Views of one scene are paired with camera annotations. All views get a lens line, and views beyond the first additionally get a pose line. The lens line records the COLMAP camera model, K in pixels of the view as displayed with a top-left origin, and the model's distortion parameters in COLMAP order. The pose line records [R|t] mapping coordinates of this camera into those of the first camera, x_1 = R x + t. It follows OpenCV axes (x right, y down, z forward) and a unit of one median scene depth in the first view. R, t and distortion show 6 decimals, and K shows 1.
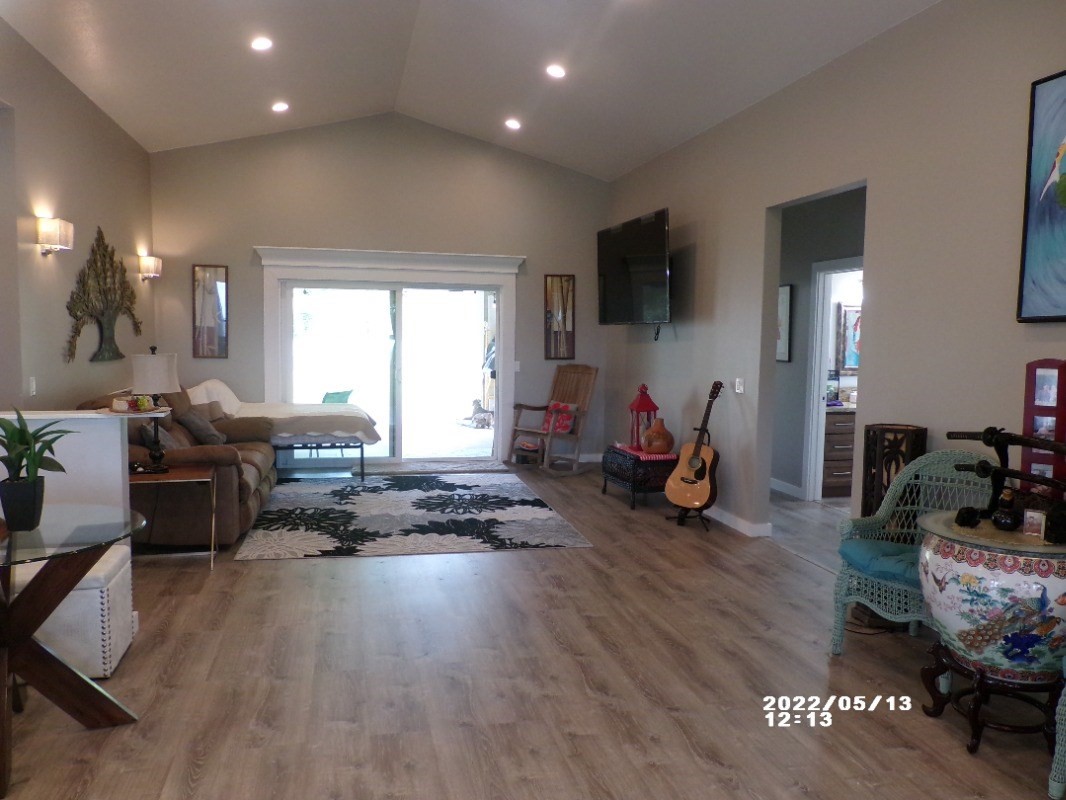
lens RADIAL K [[823.4, 0, 525.6], [0, 823.4, 401.8], [0, 0, 1]] dist [0.069156, -0.117300]
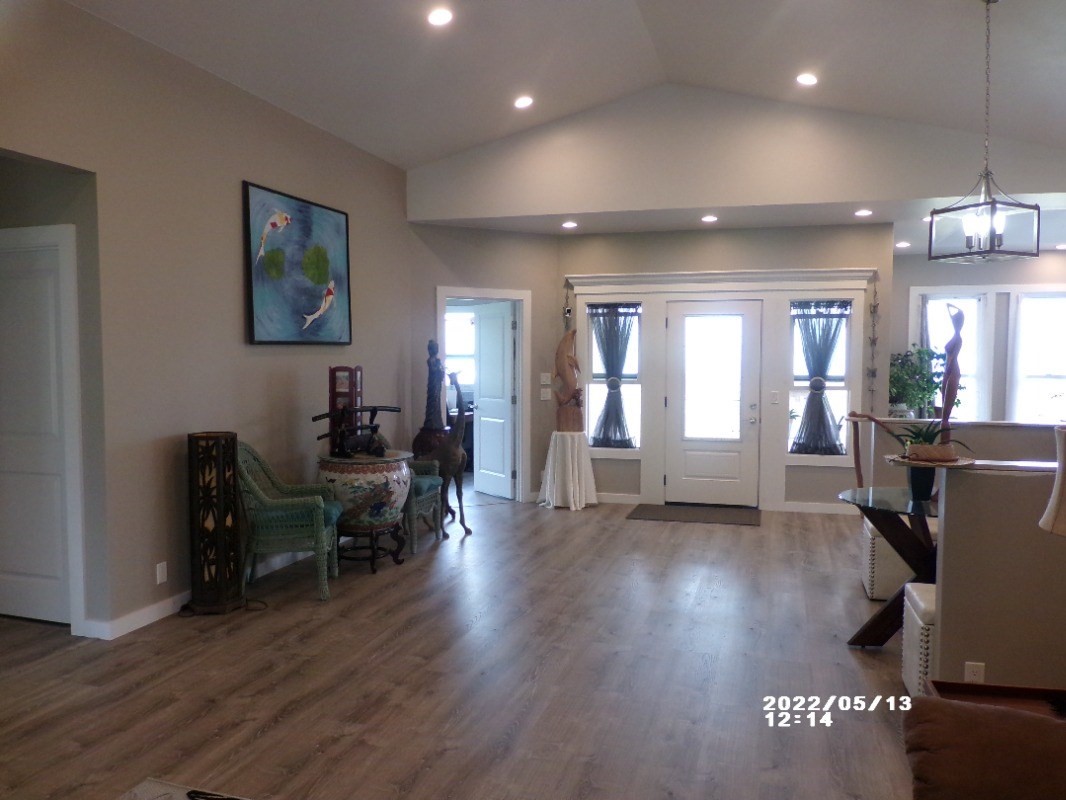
lens RADIAL K [[743.3, 0, 556.7], [0, 743.3, 396.2], [0, 0, 1]] dist [-0.003021, -0.001095]
pose [[-0.871778, -0.047282, 0.487614, -0.464648], [0.023969, 0.990023, 0.138852, -0.153697], [-0.489314, 0.132736, -0.861947, 1.662282]]
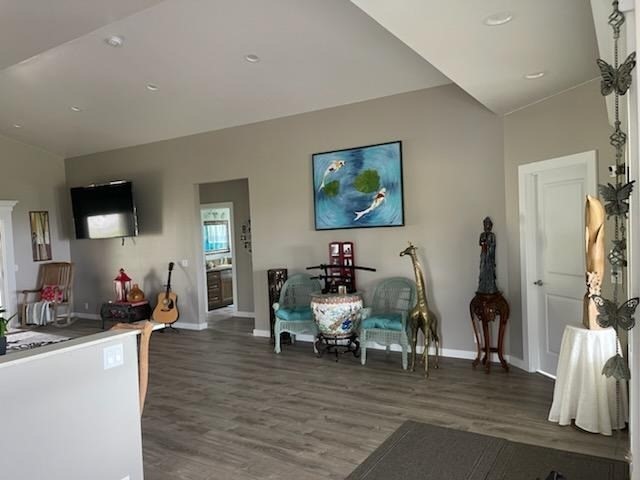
lens RADIAL K [[494.3, 0, 315.6], [0, 494.3, 241.1], [0, 0, 1]] dist [0.069156, -0.117300]
pose [[0.708631, -0.065944, 0.702491, -0.631609], [0.113129, 0.993361, -0.020869, -0.015646], [-0.696451, 0.094260, 0.711387, -0.281766]]
